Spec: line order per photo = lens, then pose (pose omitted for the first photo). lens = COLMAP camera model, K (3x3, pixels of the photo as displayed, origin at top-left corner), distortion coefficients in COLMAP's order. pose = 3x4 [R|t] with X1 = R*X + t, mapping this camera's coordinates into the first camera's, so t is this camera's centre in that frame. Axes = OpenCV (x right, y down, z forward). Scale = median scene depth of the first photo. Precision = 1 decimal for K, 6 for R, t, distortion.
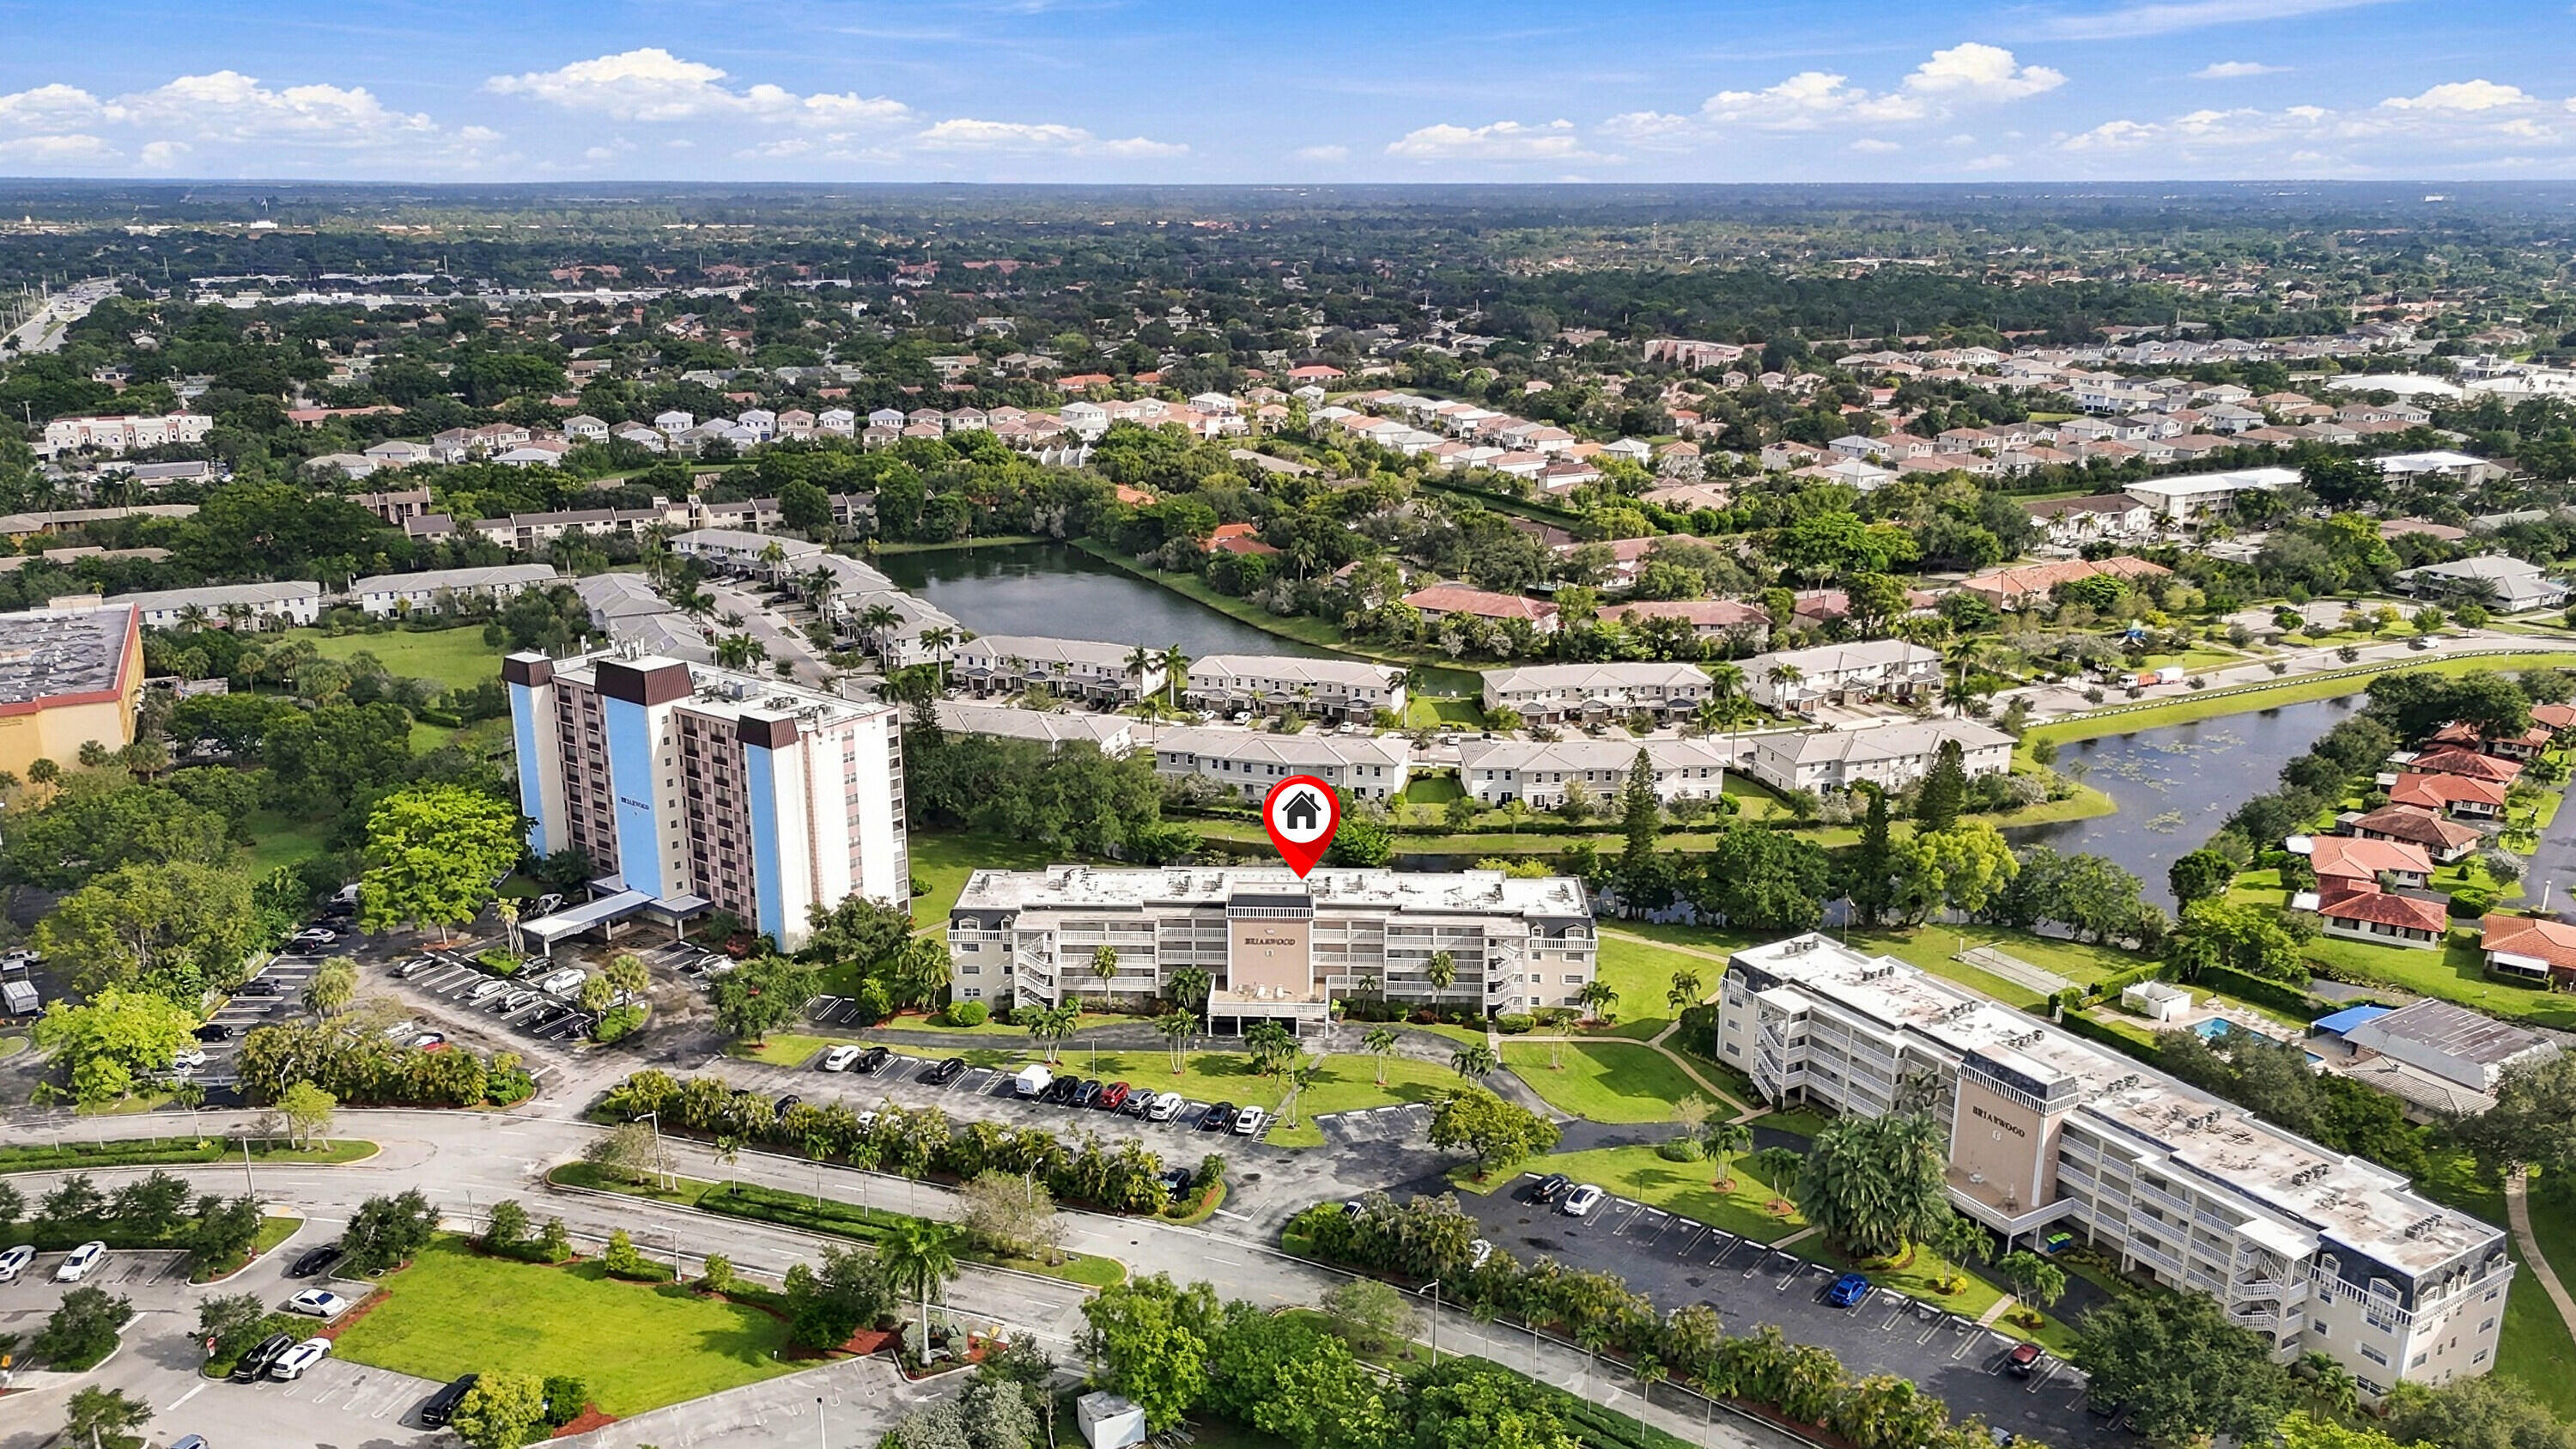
lens RADIAL K [[1918.2, 0, 1288.0], [0, 1918.2, 724.5], [0, 0, 1]] dist [0.083829, -0.004303]
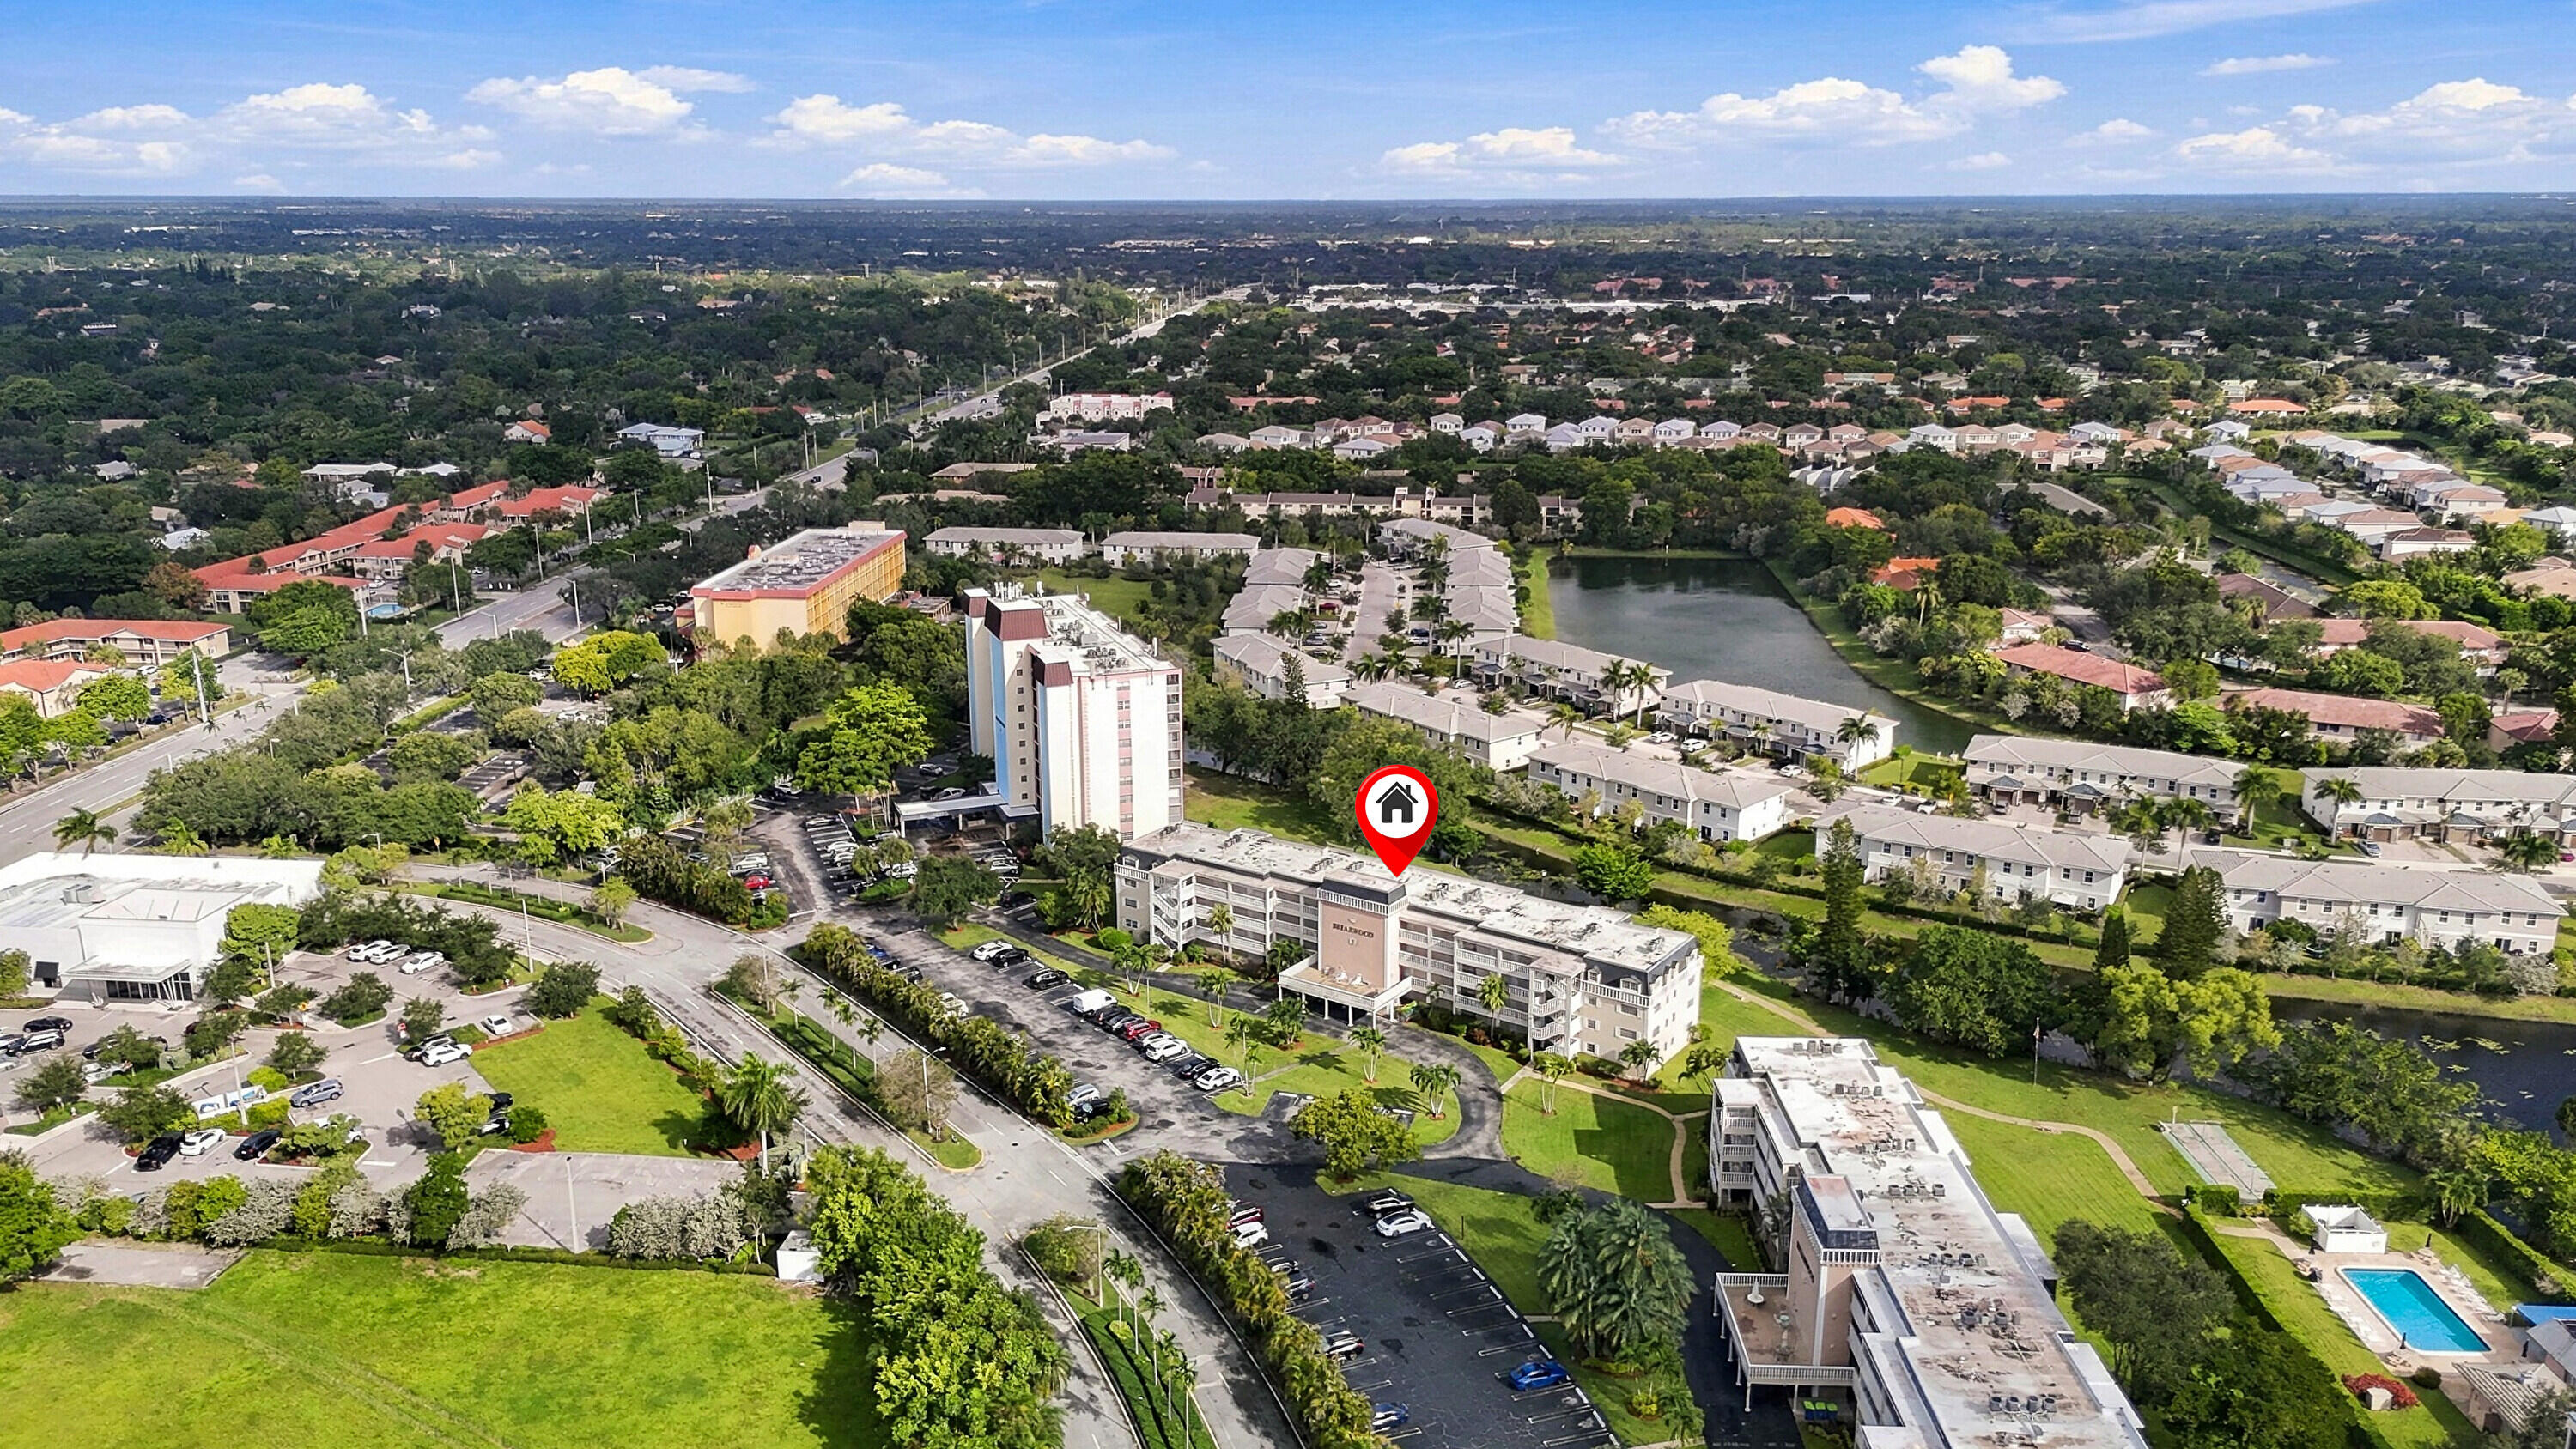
lens RADIAL K [[1917.7, 0, 1288.0], [0, 1917.7, 724.5], [0, 0, 1]] dist [0.083829, -0.004303]
pose [[0.846051, 0.142178, -0.513793, 0.465865], [-0.145587, 0.988765, 0.033879, -0.026045], [0.512838, 0.046138, 0.857245, 0.086680]]
